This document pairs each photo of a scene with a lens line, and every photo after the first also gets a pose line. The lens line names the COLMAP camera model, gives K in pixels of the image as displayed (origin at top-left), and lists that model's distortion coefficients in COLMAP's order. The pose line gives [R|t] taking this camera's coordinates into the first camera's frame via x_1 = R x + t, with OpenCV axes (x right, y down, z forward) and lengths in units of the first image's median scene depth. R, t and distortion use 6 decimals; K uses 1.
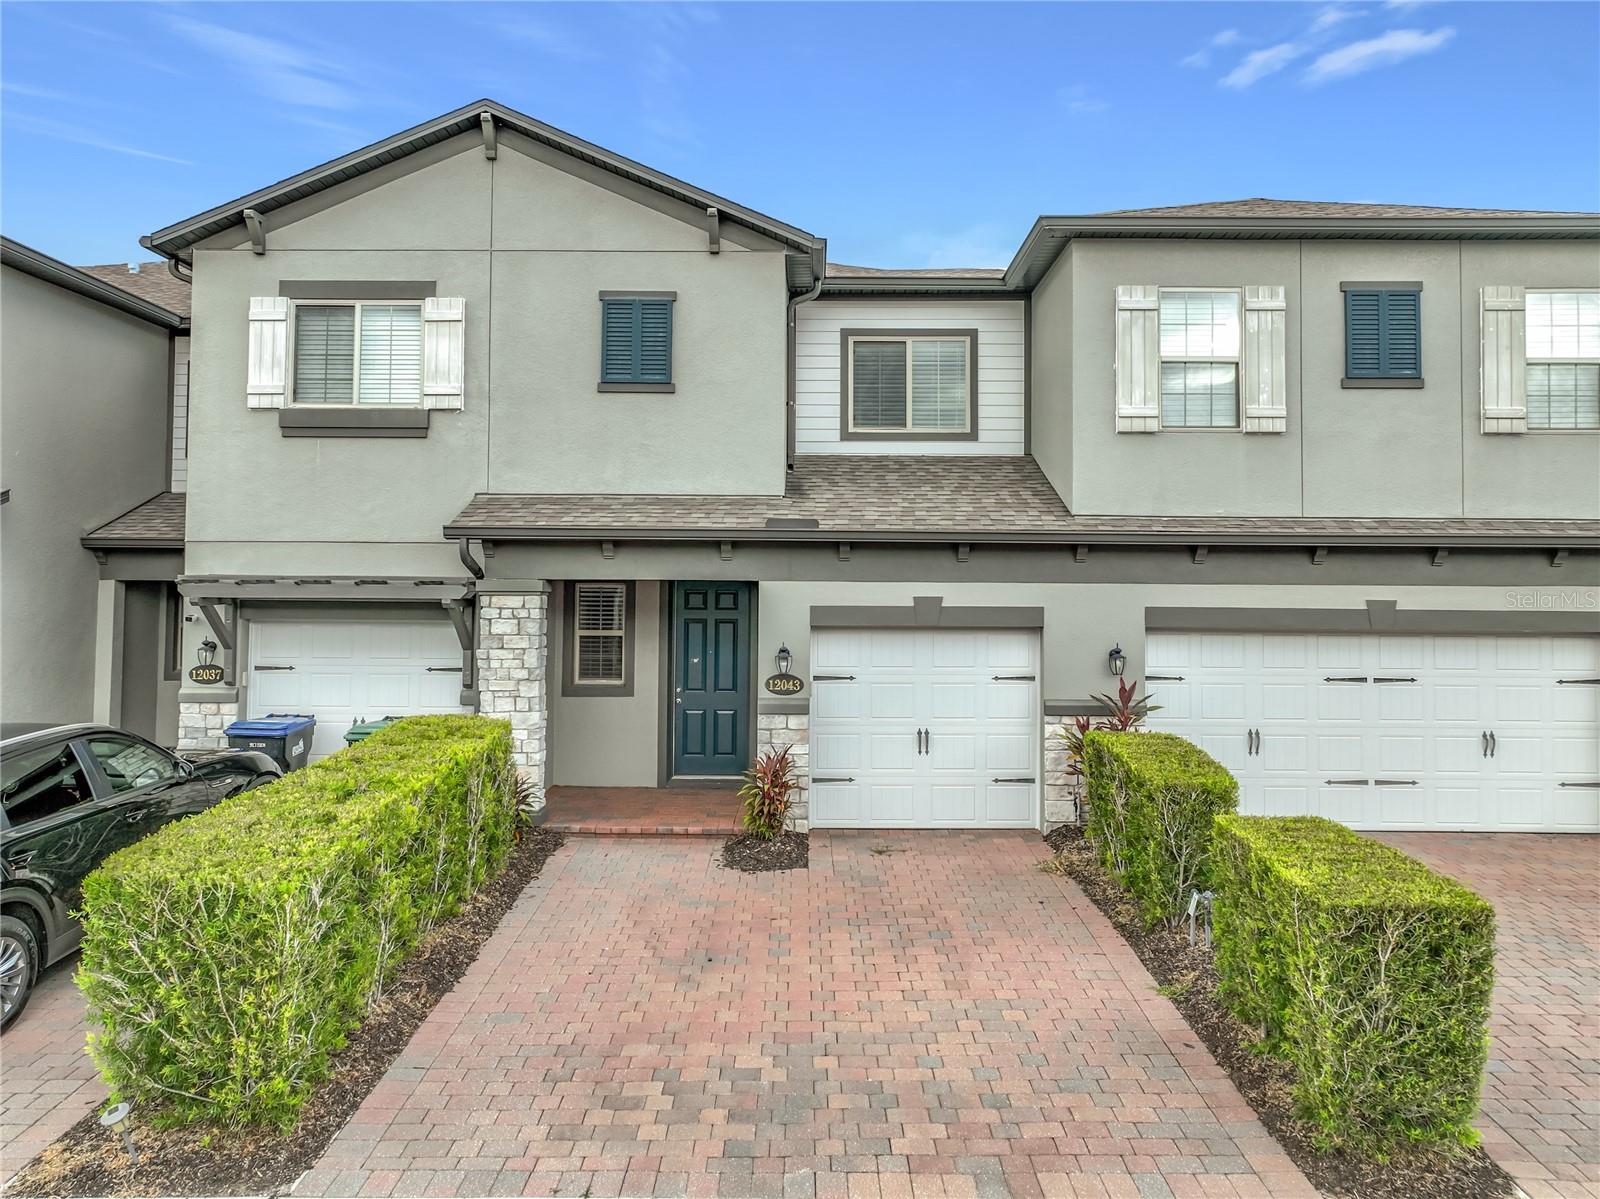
lens RADIAL K [[1120.1, 0, 803.6], [0, 1120.1, 602.0], [0, 0, 1]] dist [-0.025136, 0.023353]
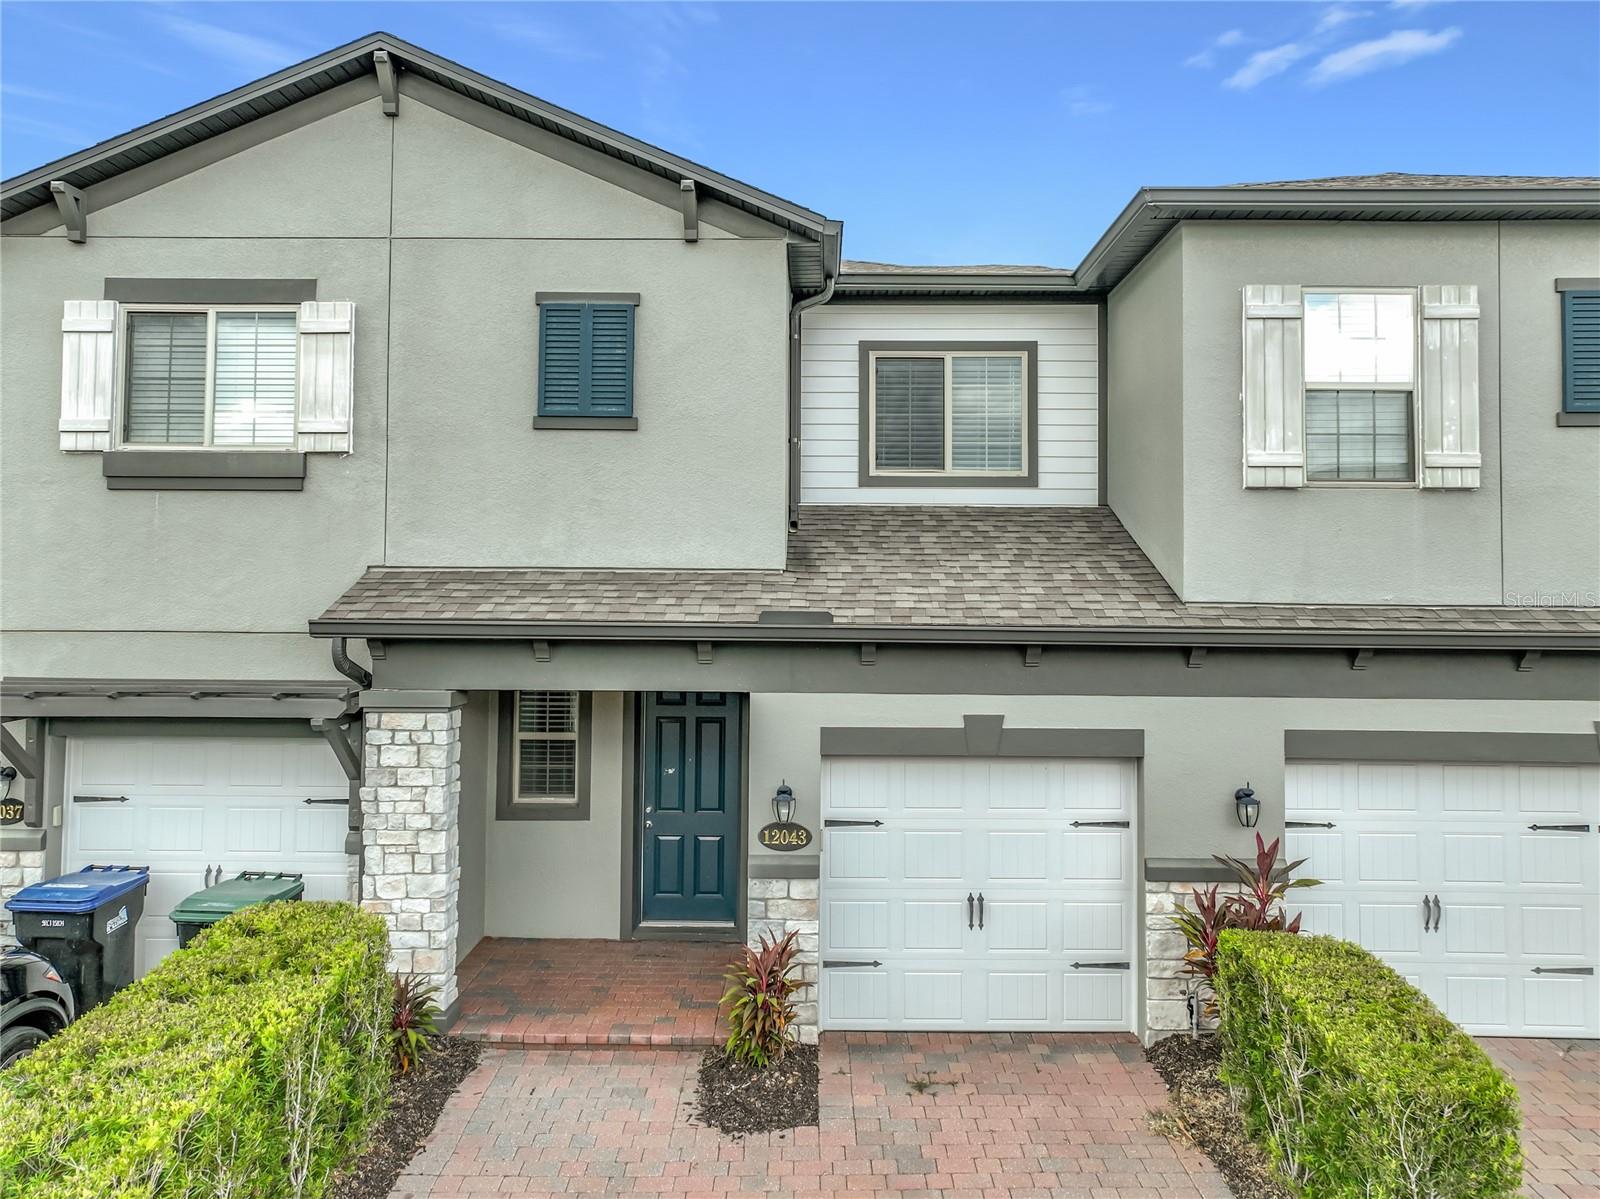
lens RADIAL K [[1120.1, 0, 799.7], [0, 1120.1, 600.3], [0, 0, 1]] dist [-0.025136, 0.023353]
pose [[0.999989, 0.000849, -0.004565, -0.004376], [-0.000863, 0.999995, -0.003030, -0.073403], [0.004562, 0.003034, 0.999985, 0.265271]]
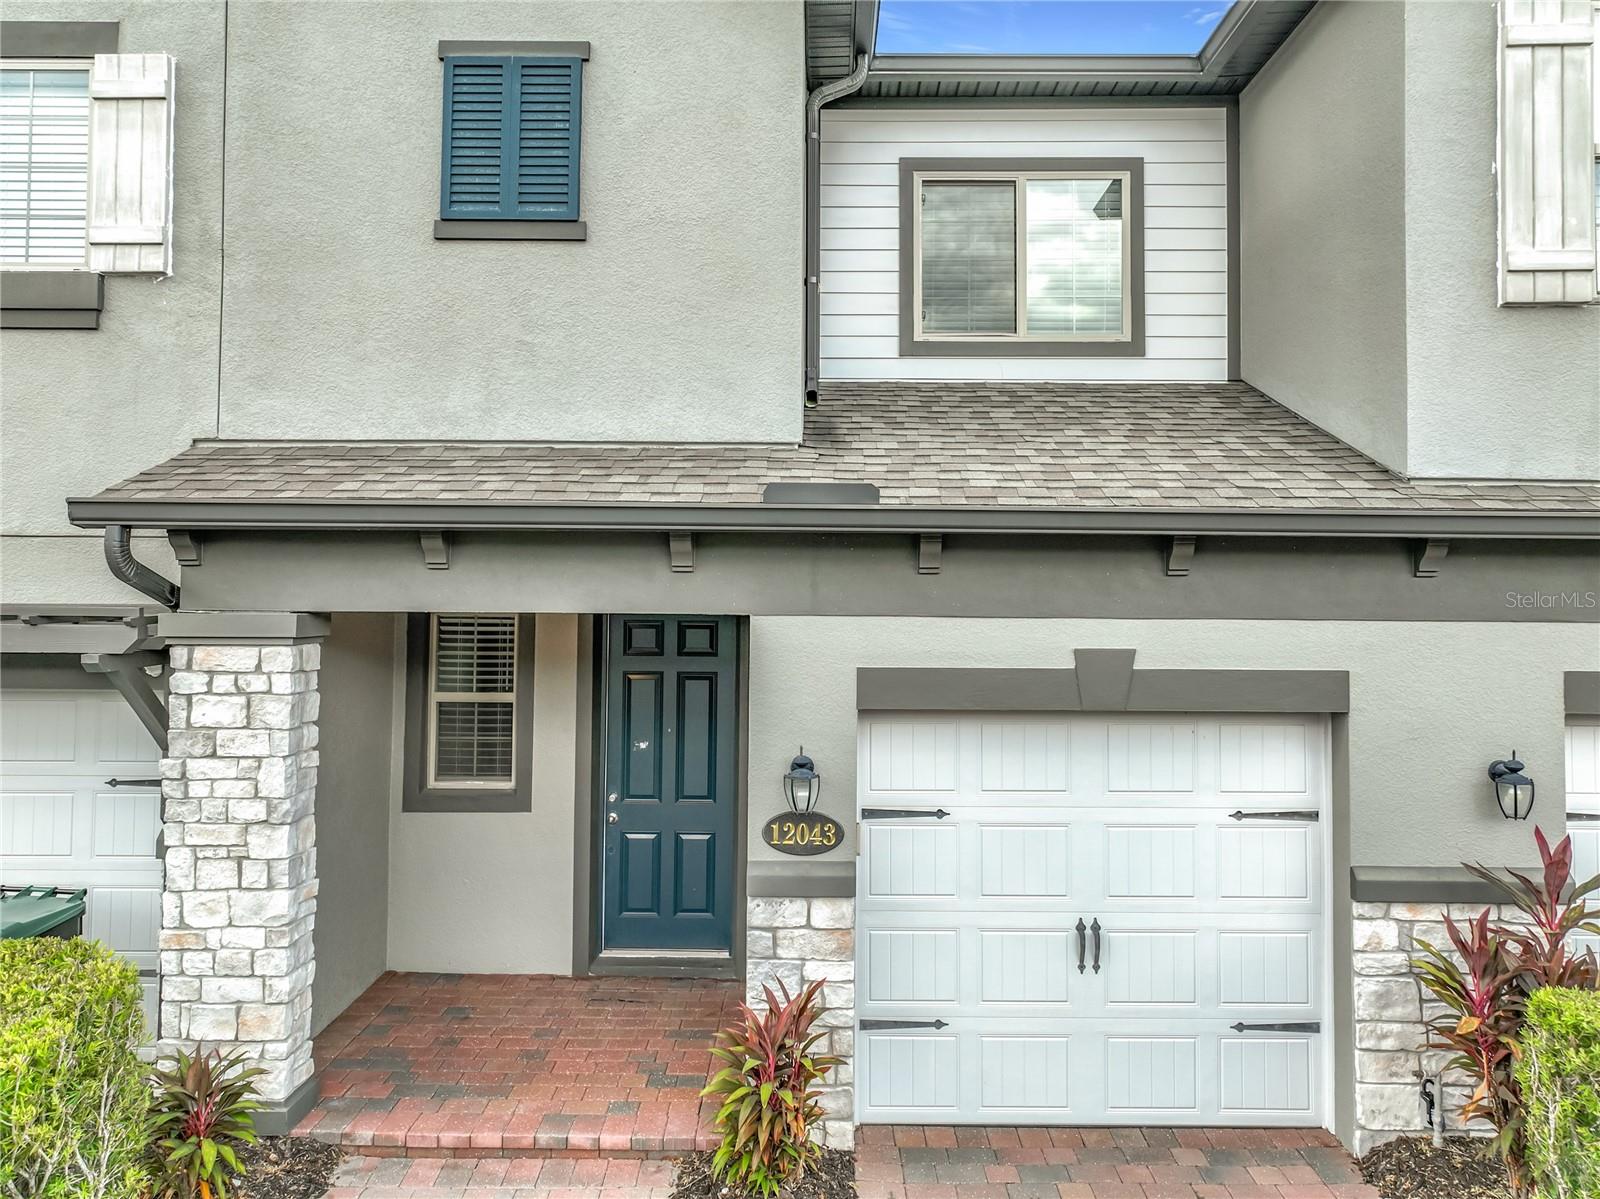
lens RADIAL K [[1120.1, 0, 798.5], [0, 1120.1, 606.2], [0, 0, 1]] dist [-0.025136, 0.023353]
pose [[0.999972, 0.000964, -0.007465, -0.015192], [-0.000947, 0.999997, 0.002199, -0.022974], [0.007468, -0.002192, 0.999970, 0.502149]]
